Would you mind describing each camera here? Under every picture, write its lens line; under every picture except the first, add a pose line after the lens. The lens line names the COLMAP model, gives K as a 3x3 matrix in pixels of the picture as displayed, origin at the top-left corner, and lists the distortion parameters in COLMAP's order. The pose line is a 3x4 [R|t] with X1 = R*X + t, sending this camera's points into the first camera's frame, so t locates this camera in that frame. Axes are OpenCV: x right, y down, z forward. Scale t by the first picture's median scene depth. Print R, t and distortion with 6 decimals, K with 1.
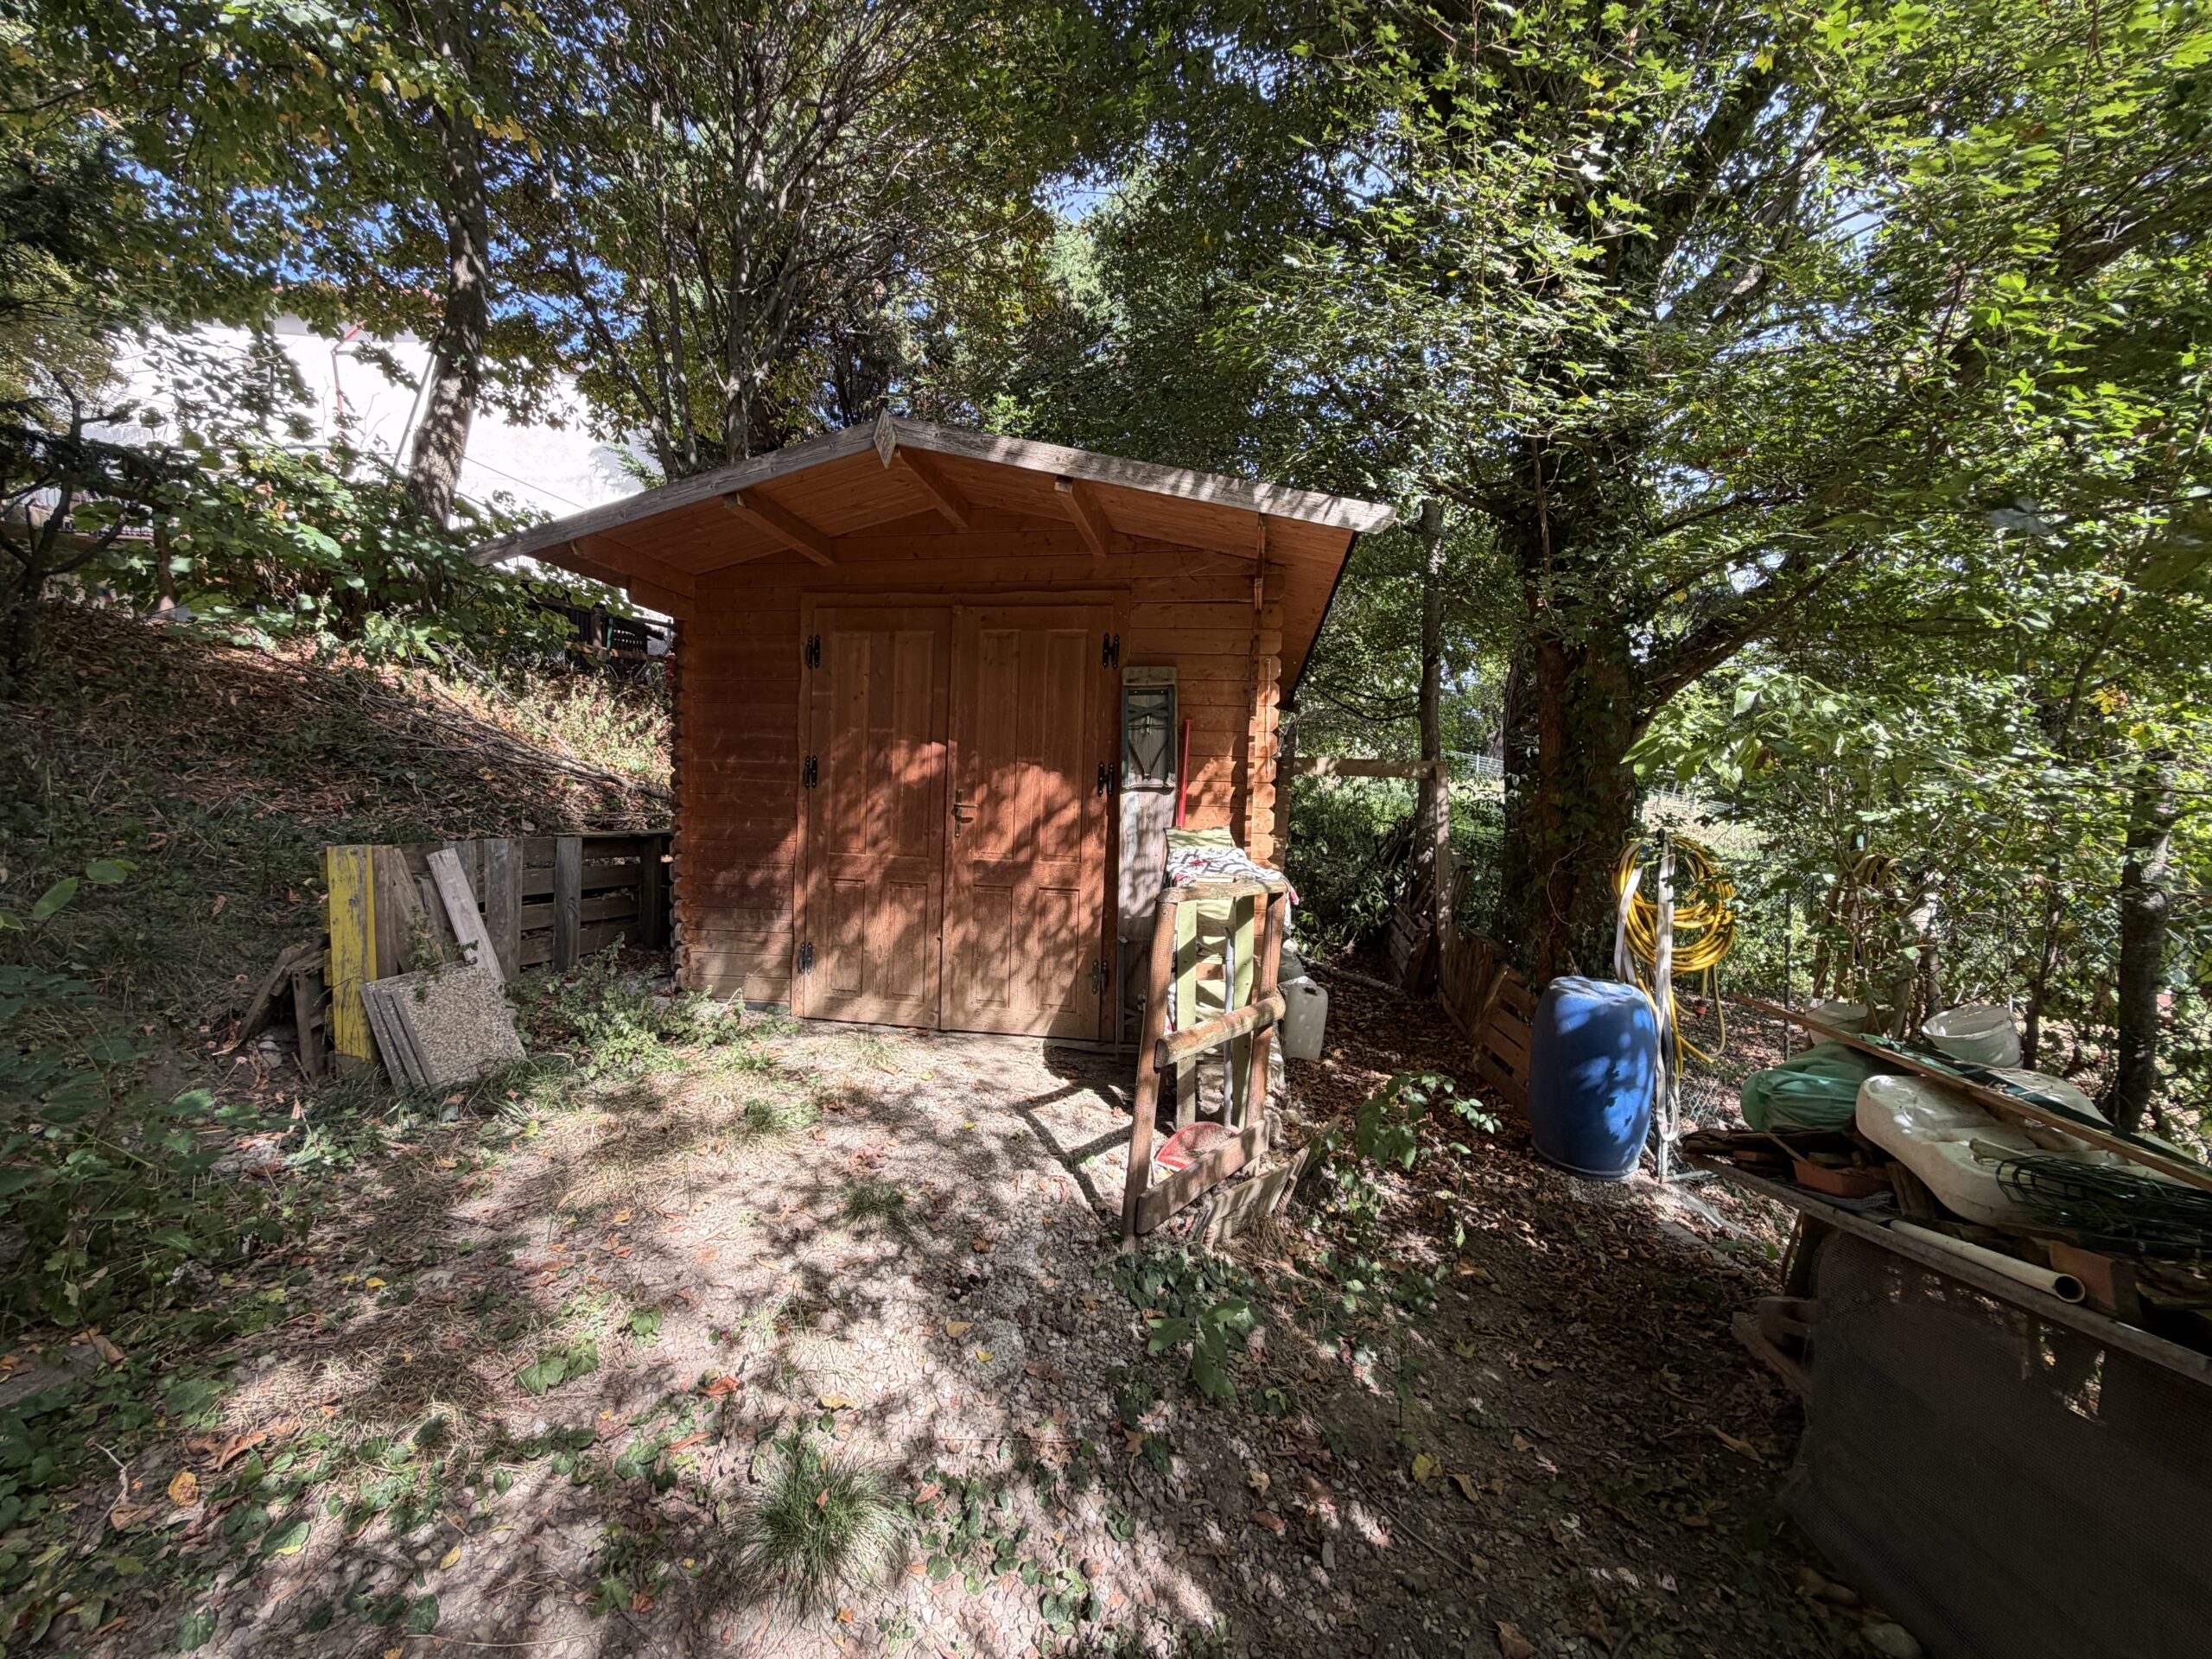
lens RADIAL K [[879.6, 0, 1104.9], [0, 879.6, 825.5], [0, 0, 1]] dist [0.000338, -0.000073]
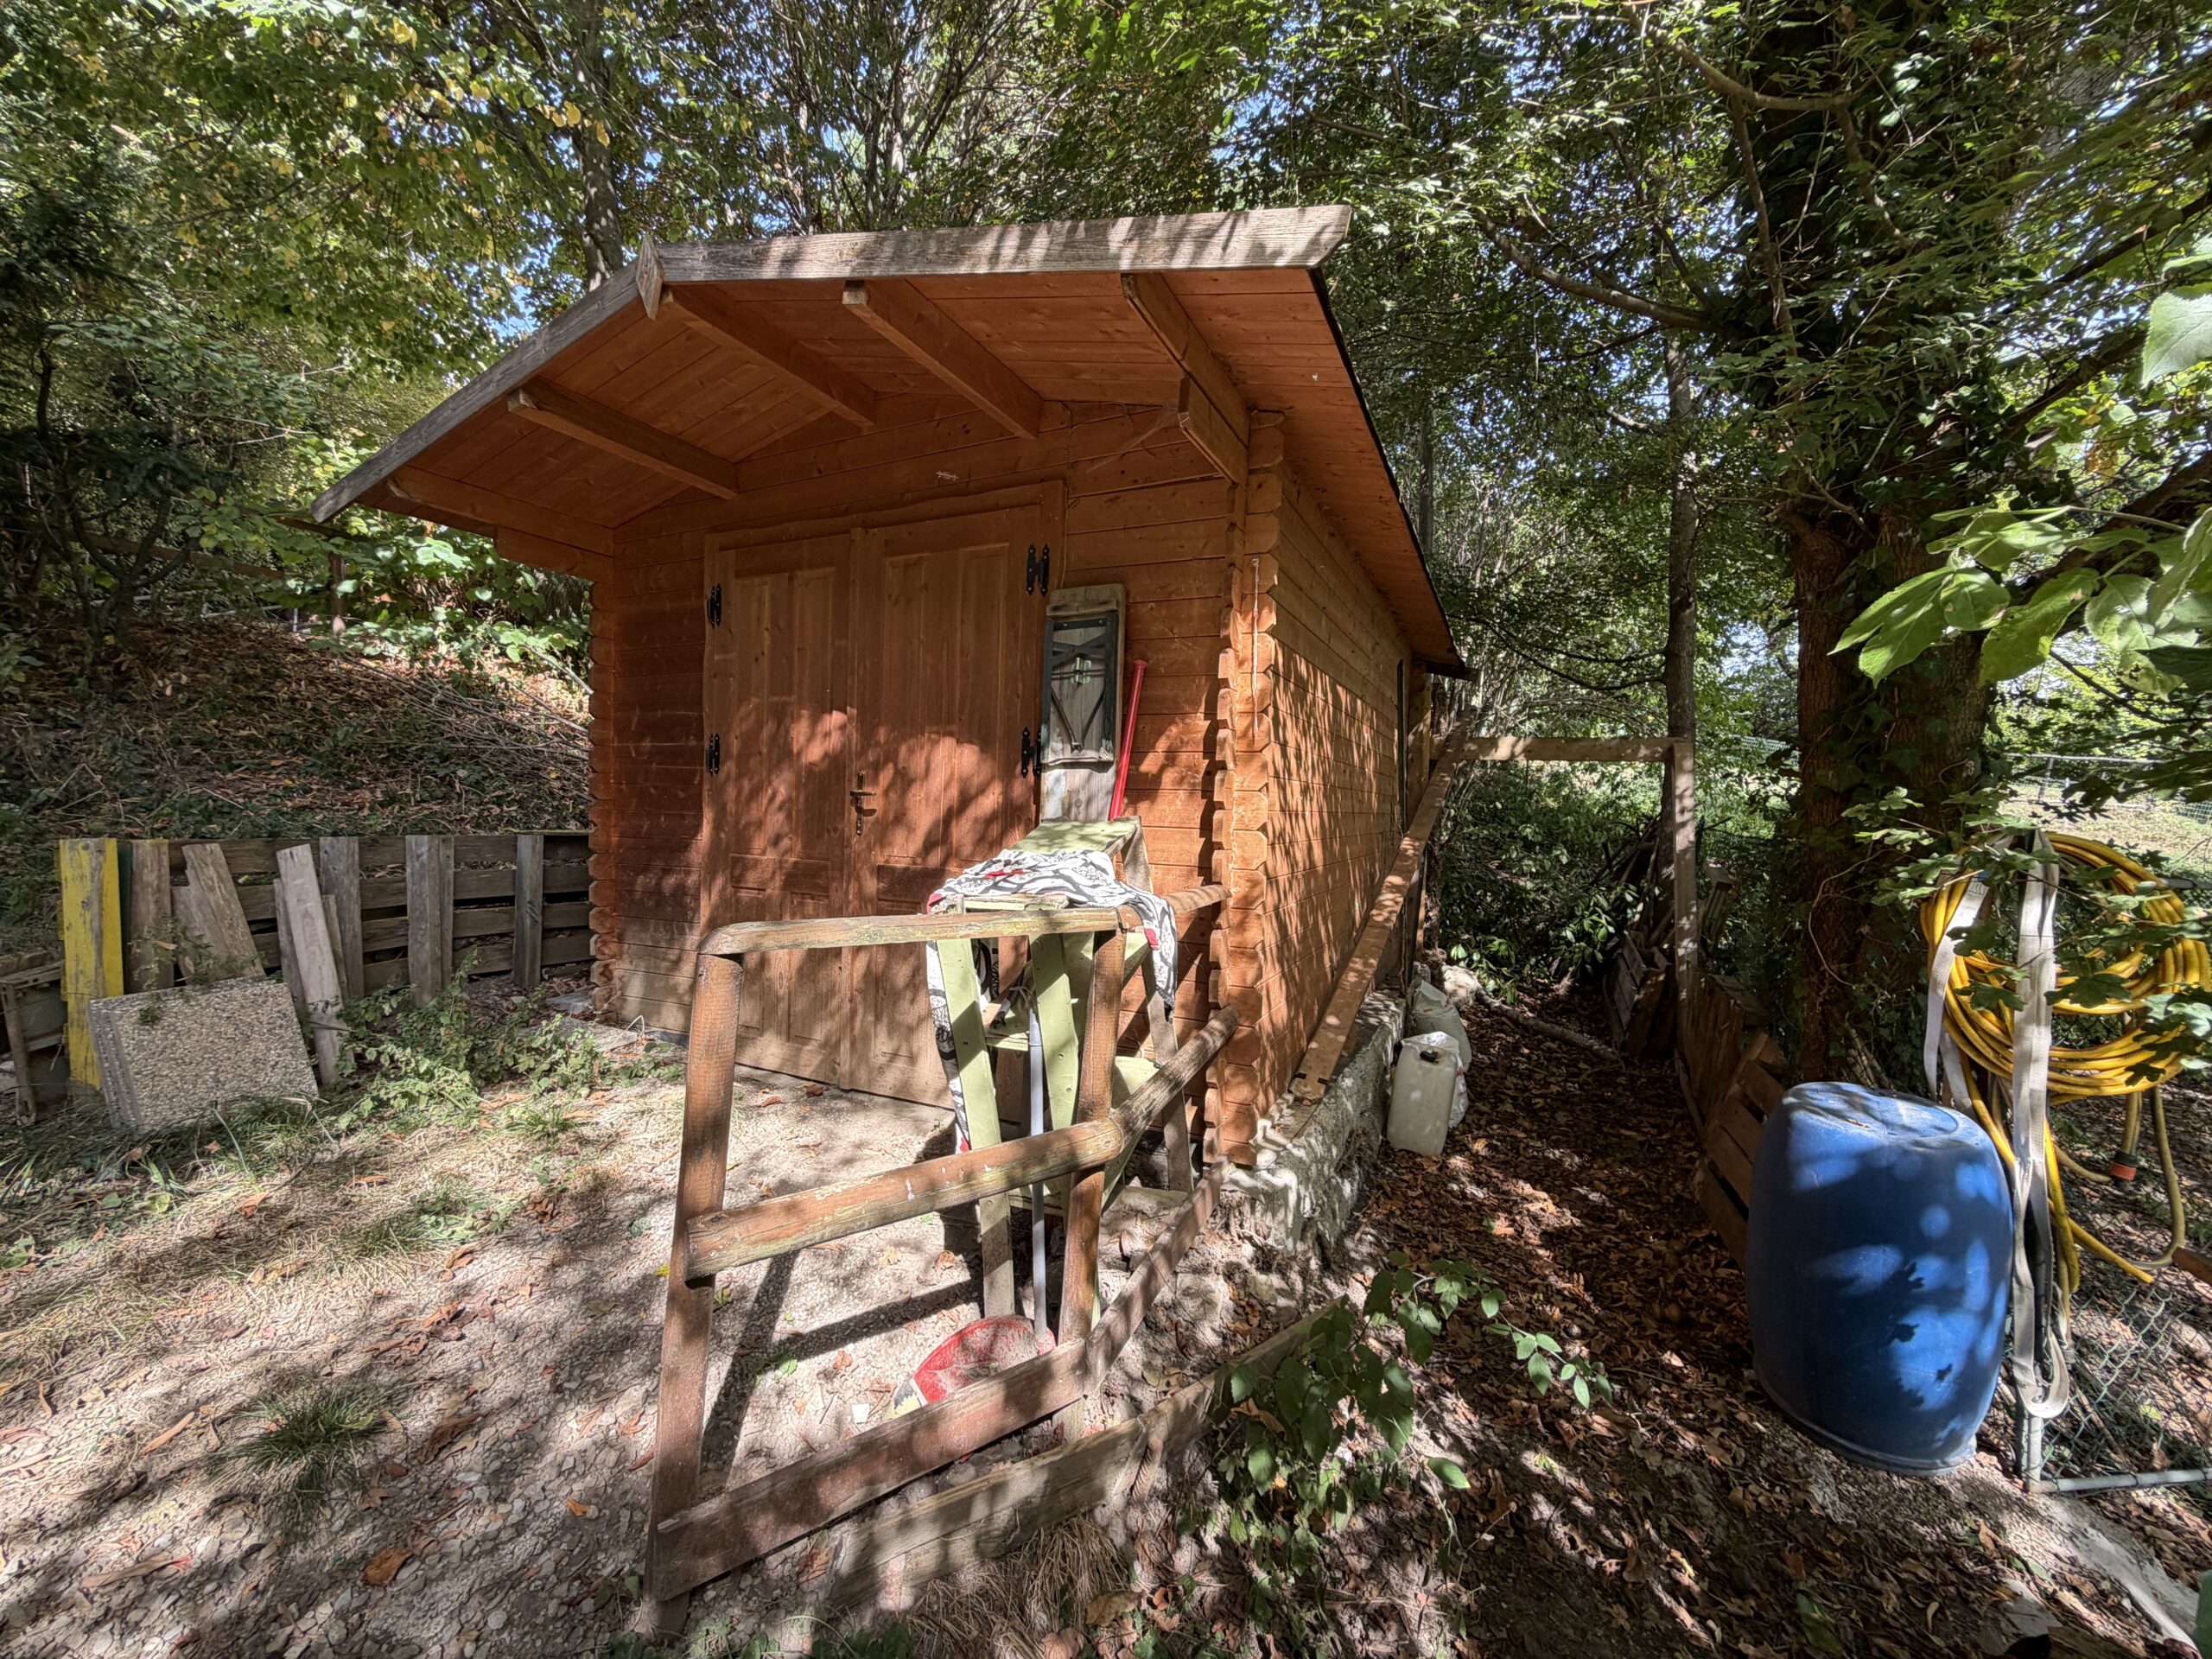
lens RADIAL K [[879.6, 0, 1106.8], [0, 879.6, 826.3], [0, 0, 1]] dist [0.000338, -0.000073]
pose [[0.959903, 0.000351, -0.280332, 0.253919], [-0.002143, 0.999979, -0.006087, 0.010639], [0.280324, 0.006444, 0.959884, 0.340705]]
